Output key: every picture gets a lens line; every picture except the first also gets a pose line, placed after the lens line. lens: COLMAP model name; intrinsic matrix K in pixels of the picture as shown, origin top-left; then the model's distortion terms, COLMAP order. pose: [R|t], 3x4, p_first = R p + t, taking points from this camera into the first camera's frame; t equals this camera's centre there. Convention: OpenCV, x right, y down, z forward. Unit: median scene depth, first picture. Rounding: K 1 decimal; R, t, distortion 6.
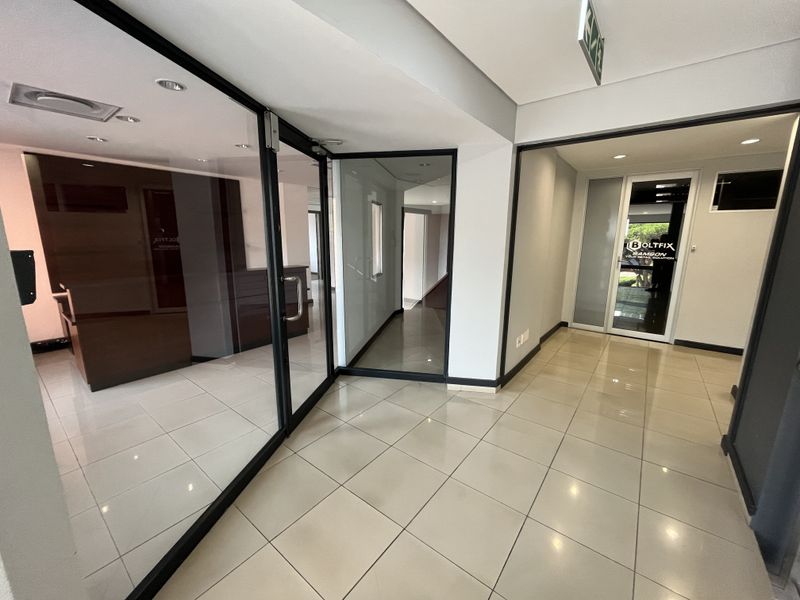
lens RADIAL K [[321.7, 0, 400.7], [0, 321.7, 297.4], [0, 0, 1]] dist [-0.000495, -0.000037]
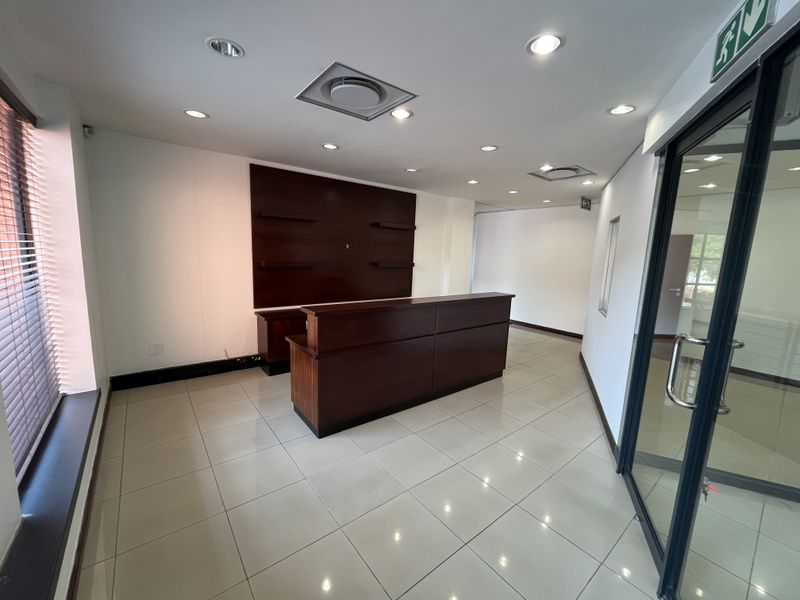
lens RADIAL K [[321.7, 0, 398.2], [0, 321.7, 301.4], [0, 0, 1]] dist [-0.000495, -0.000037]
pose [[0.970700, 0.069375, -0.230062, -0.434188], [-0.078694, 0.996399, -0.031570, -0.036403], [0.227043, 0.048750, 0.972664, 0.156878]]
